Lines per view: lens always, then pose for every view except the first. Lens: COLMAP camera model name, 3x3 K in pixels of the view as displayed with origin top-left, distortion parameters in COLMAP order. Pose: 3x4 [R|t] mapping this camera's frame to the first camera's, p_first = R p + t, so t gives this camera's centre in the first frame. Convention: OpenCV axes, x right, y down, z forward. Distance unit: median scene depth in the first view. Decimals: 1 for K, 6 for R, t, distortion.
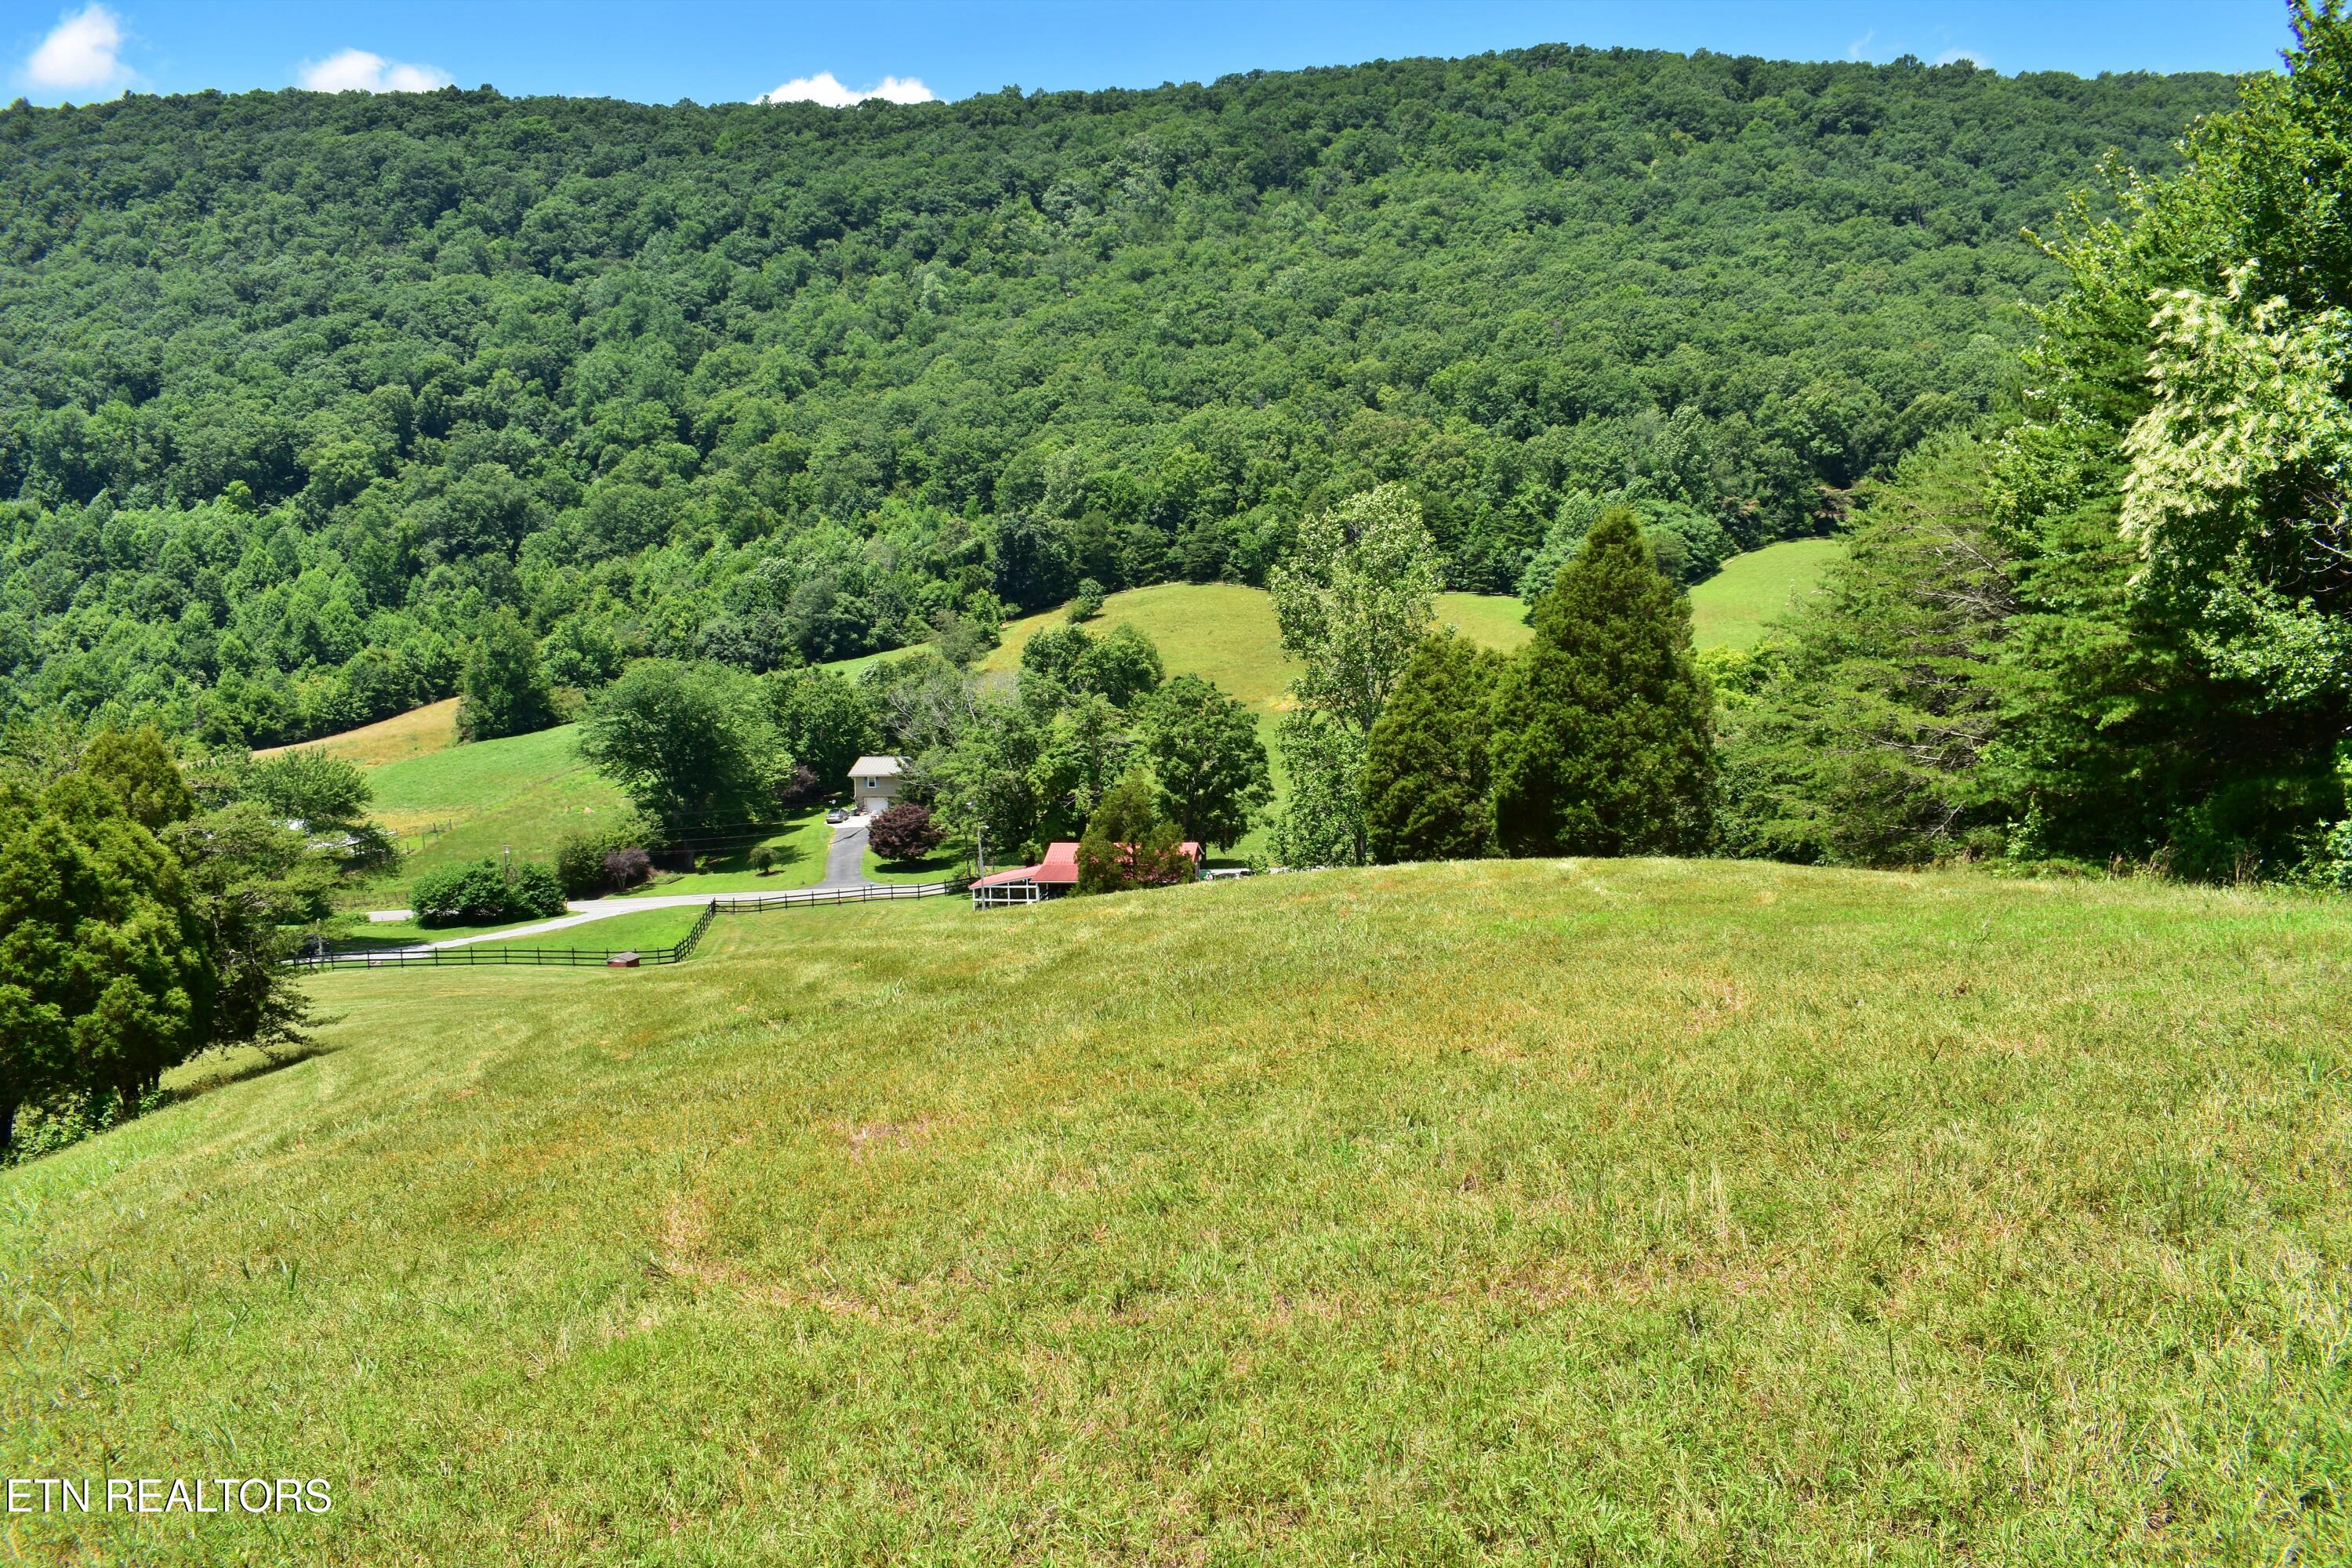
lens RADIAL K [[1838.6, 0, 1180.0], [0, 1838.6, 780.8], [0, 0, 1]] dist [-0.098097, 0.018120]
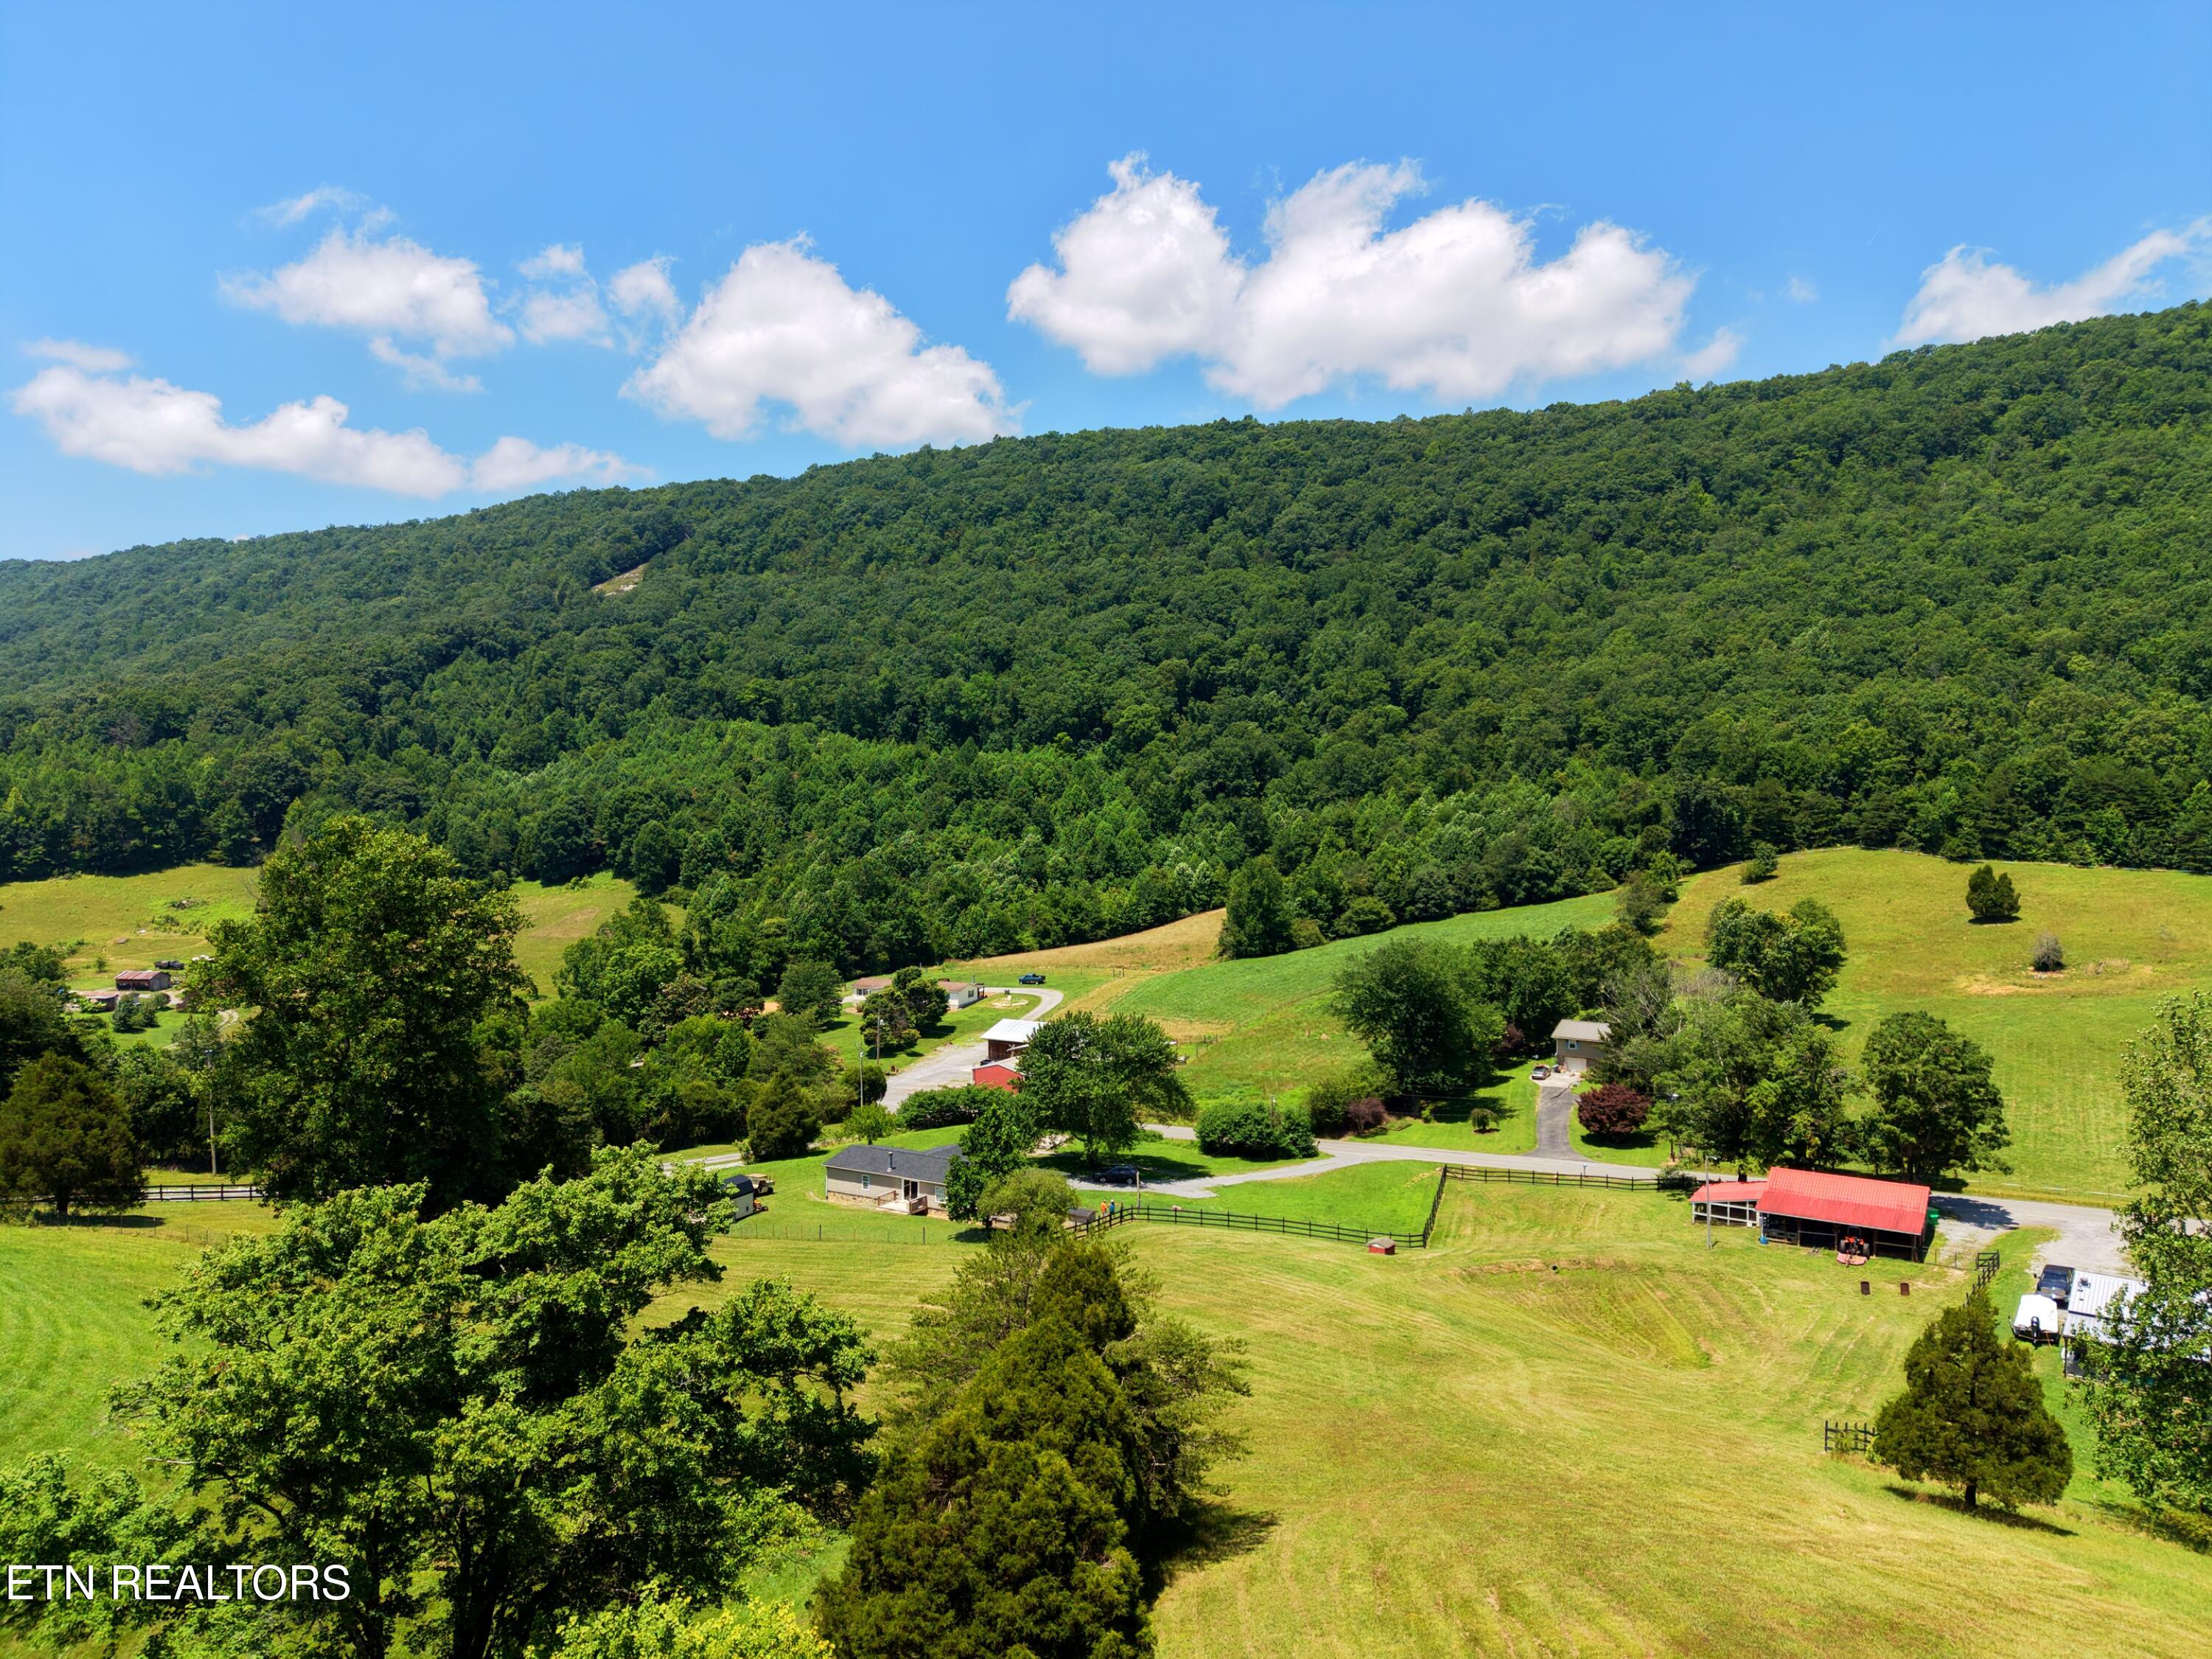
lens RADIAL K [[1469.9, 0, 1106.0], [0, 1469.9, 829.5], [0, 0, 1]] dist [0.070209, -0.087666]
pose [[0.903838, 0.031217, -0.426734, -0.022552], [-0.062818, 0.996209, -0.060175, -0.034026], [0.423238, 0.081195, 0.902373, 0.012772]]
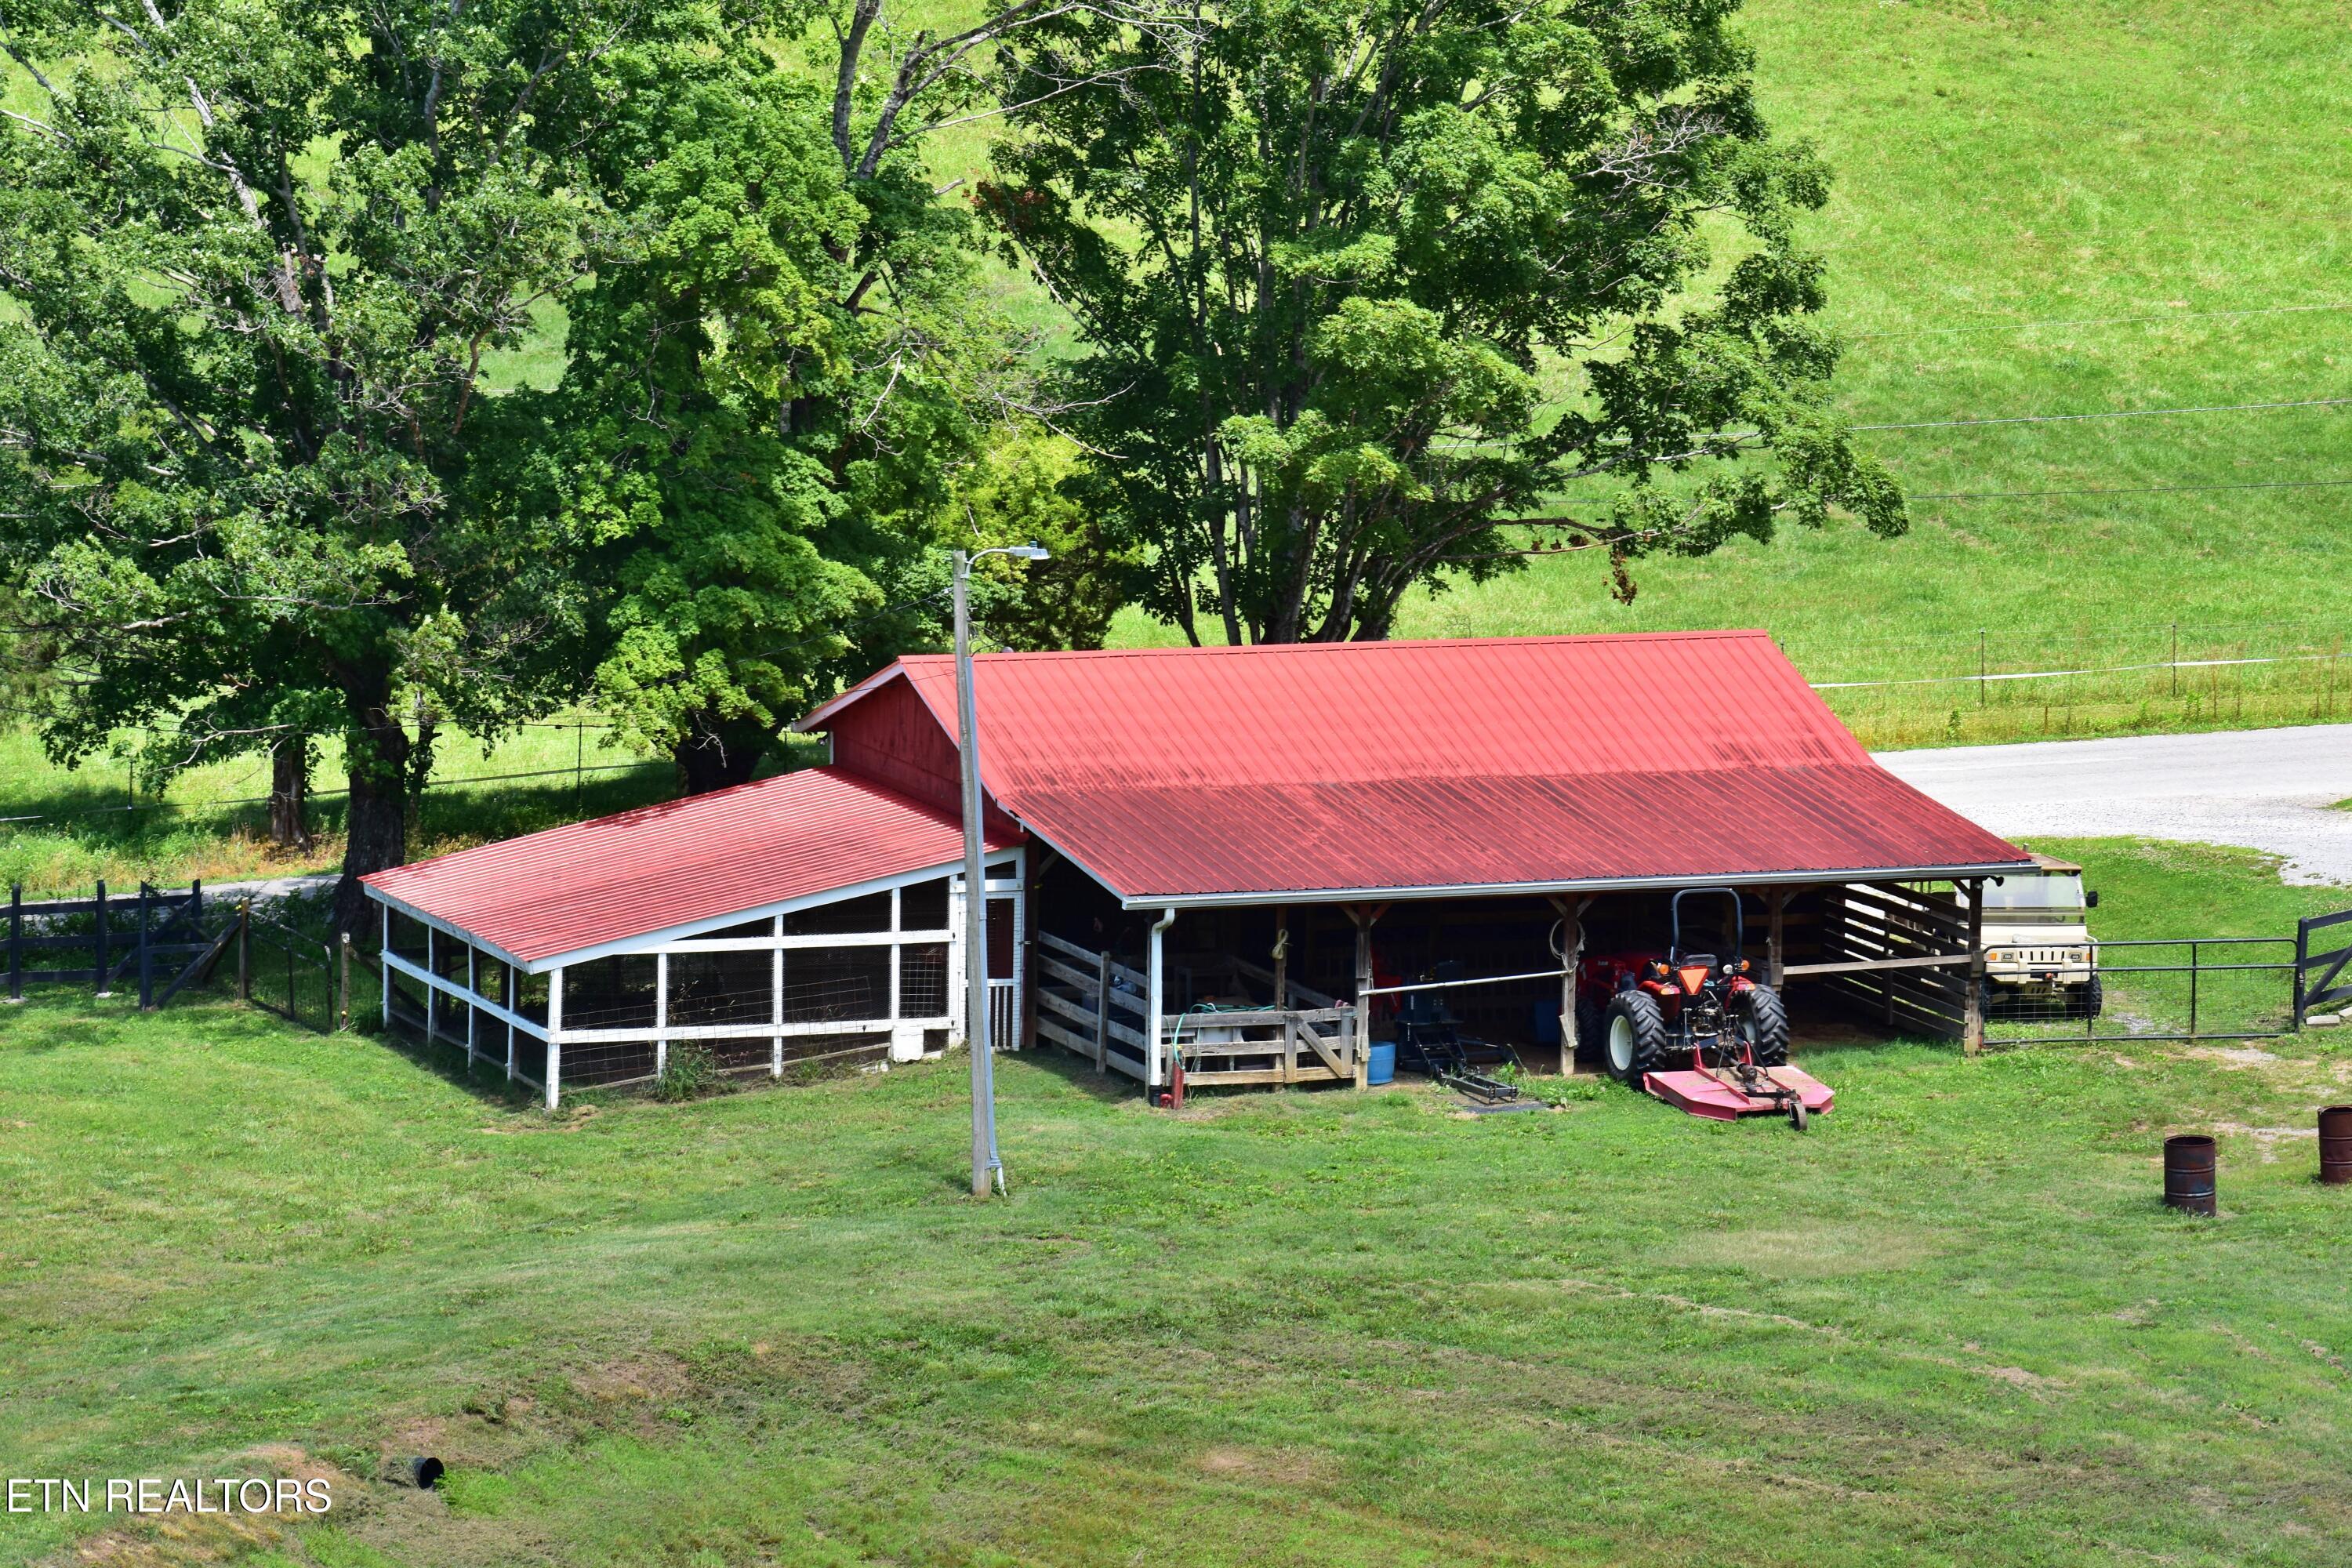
lens RADIAL K [[10577.4, 0, 1176.0], [0, 10577.4, 784.0], [0, 0, 1]] dist [0.458414, 12.094553]
pose [[0.880296, -0.031892, 0.473352, -0.187799], [0.010280, 0.998786, 0.048175, 0.000609], [-0.474314, -0.037542, 0.879555, 0.076265]]
